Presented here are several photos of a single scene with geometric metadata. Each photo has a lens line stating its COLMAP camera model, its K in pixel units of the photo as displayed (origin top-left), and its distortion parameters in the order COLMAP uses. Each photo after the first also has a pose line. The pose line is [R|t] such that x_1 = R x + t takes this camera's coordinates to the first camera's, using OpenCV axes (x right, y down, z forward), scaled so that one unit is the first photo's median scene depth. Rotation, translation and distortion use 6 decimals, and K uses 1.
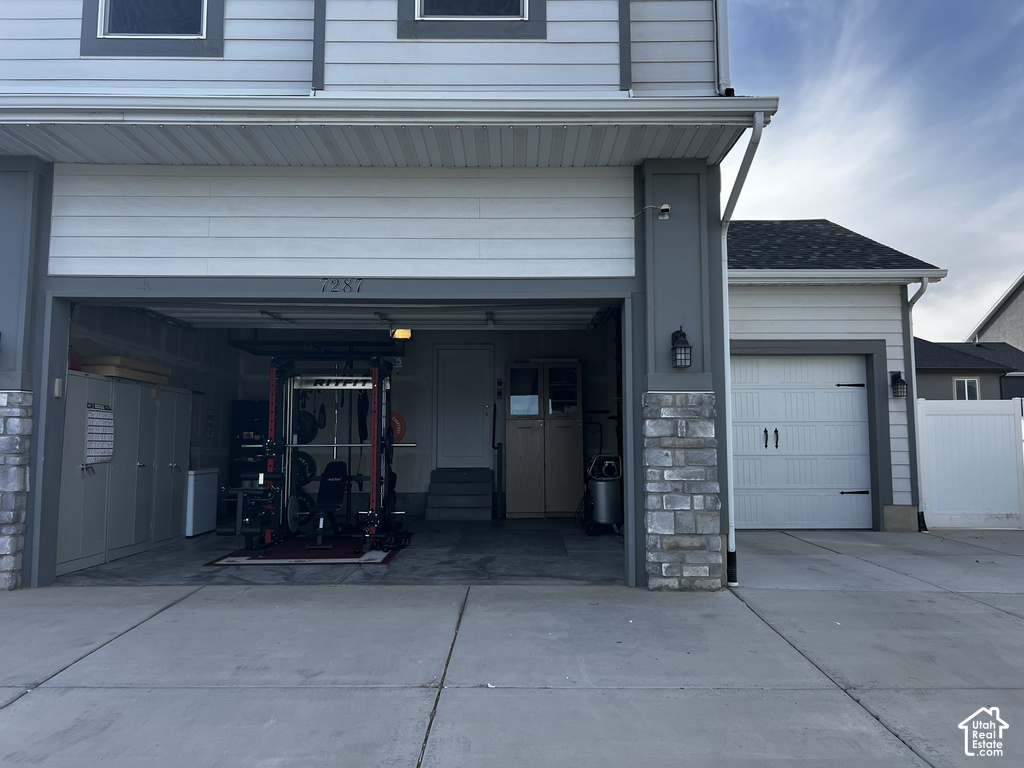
lens RADIAL K [[762.6, 0, 512.0], [0, 762.6, 380.7], [0, 0, 1]] dist [0.063530, -0.043448]
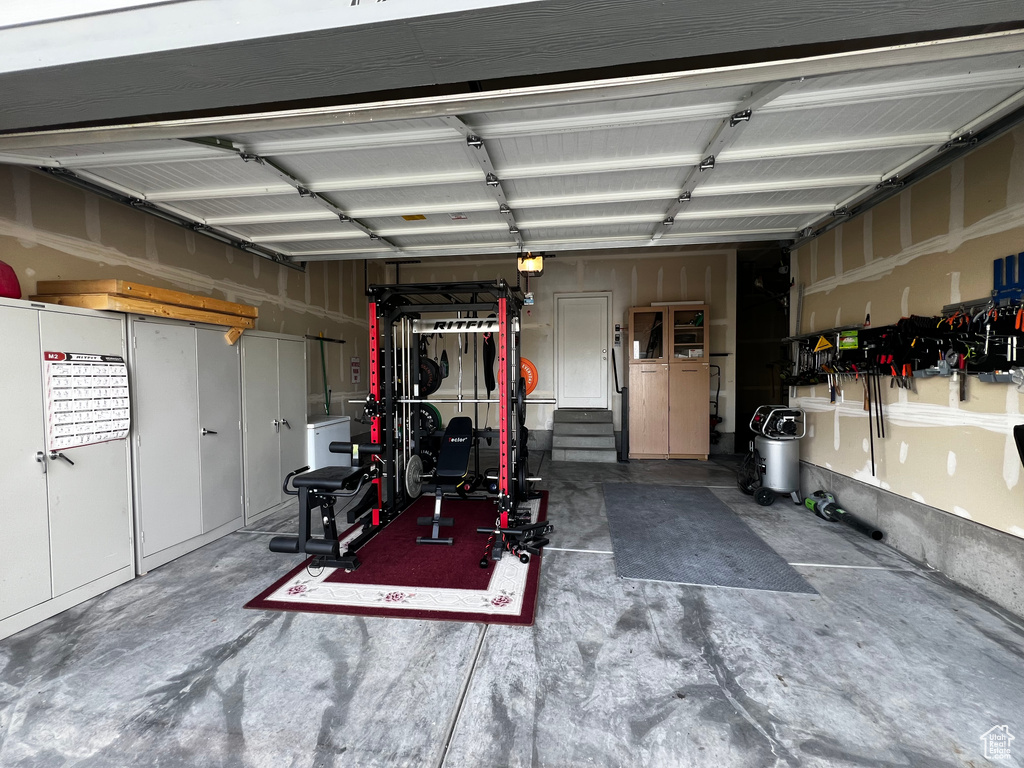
lens RADIAL K [[407.3, 0, 514.9], [0, 407.3, 387.2], [0, 0, 1]] dist [-0.000222, 0.000208]
pose [[0.989709, -0.000678, -0.143096, -0.100981], [0.017783, 0.992819, 0.118294, 0.018903], [0.141989, -0.119622, 0.982614, 0.550635]]
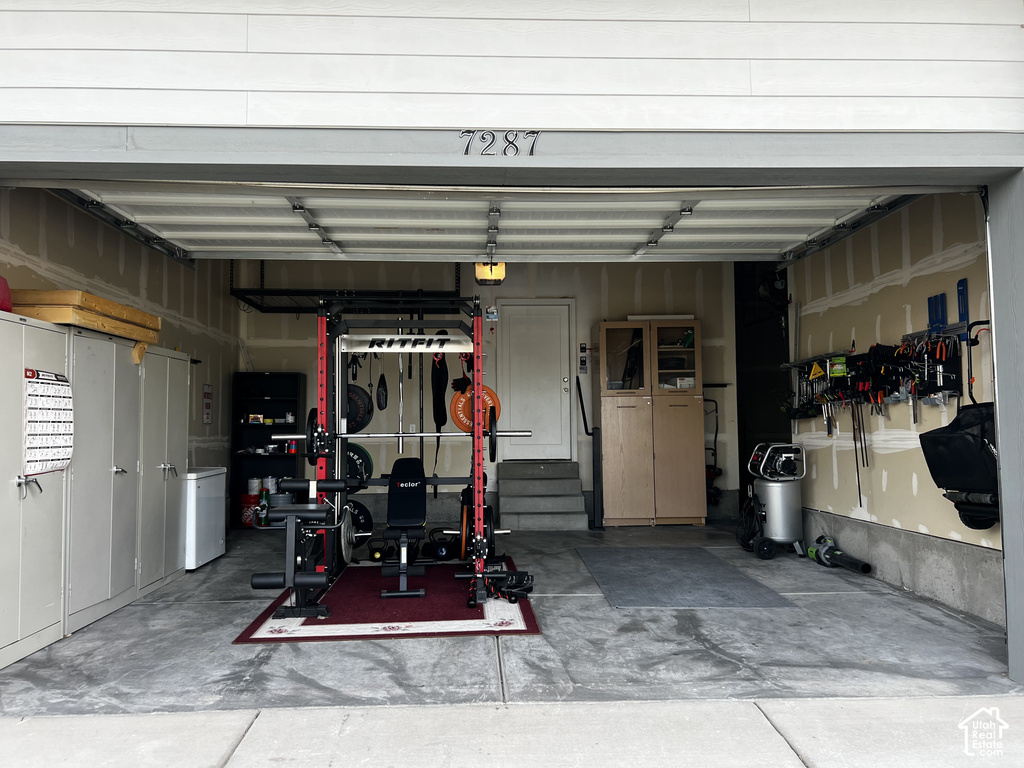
lens RADIAL K [[762.6, 0, 511.1], [0, 762.6, 387.6], [0, 0, 1]] dist [0.063530, -0.043448]
pose [[0.999099, -0.005873, 0.042043, -0.161276], [0.004320, 0.999309, 0.036928, 0.017424], [-0.042231, -0.036713, 0.998433, 0.310048]]
